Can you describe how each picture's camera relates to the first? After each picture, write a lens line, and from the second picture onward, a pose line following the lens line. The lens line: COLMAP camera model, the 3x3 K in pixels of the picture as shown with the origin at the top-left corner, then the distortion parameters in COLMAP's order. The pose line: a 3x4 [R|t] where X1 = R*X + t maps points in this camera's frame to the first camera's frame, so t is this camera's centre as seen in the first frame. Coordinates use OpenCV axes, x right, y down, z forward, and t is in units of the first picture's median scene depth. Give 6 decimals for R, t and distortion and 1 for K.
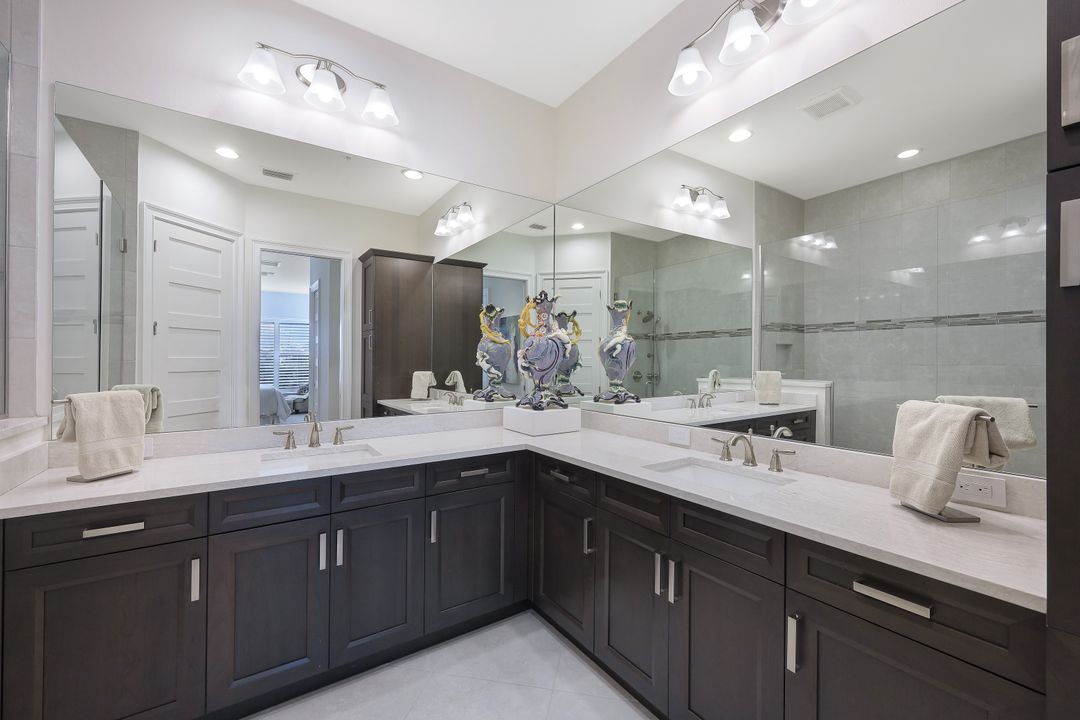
lens RADIAL K [[437.5, 0, 540.3], [0, 437.5, 358.6], [0, 0, 1]] dist [0.016435, -0.000743]
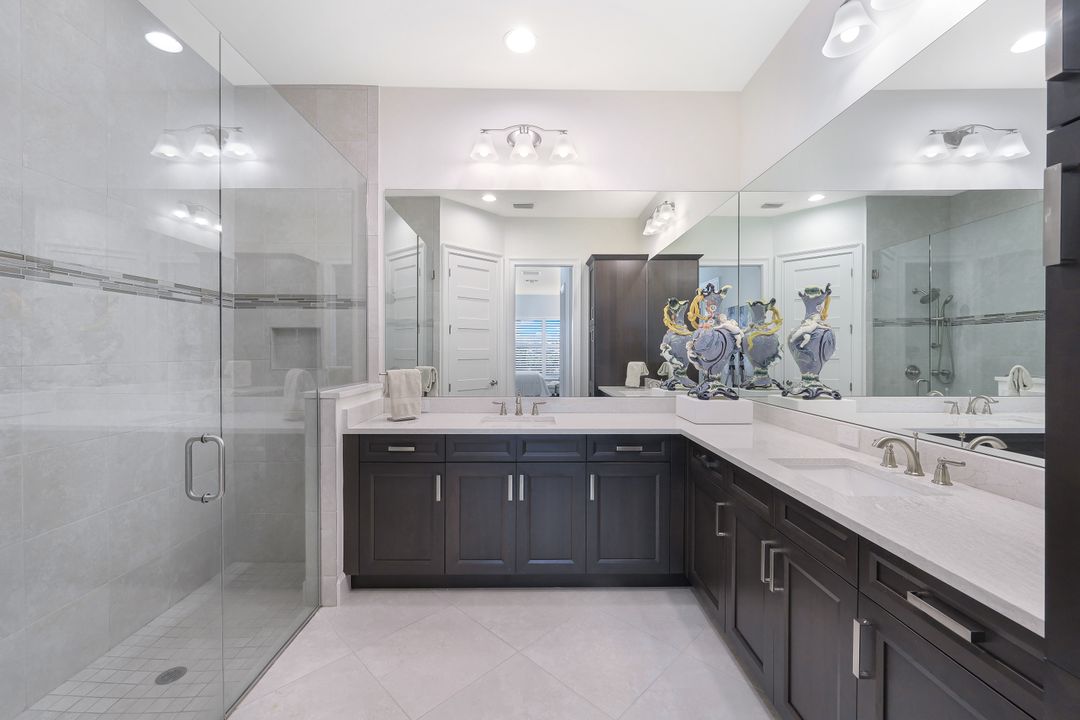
lens RADIAL K [[437.5, 0, 541.6], [0, 437.5, 353.9], [0, 0, 1]] dist [0.016435, -0.000743]
pose [[0.844365, 0.005007, -0.535744, 0.198769], [-0.000376, 0.999962, 0.008752, 0.000955], [0.535768, -0.007188, 0.844335, -0.069063]]
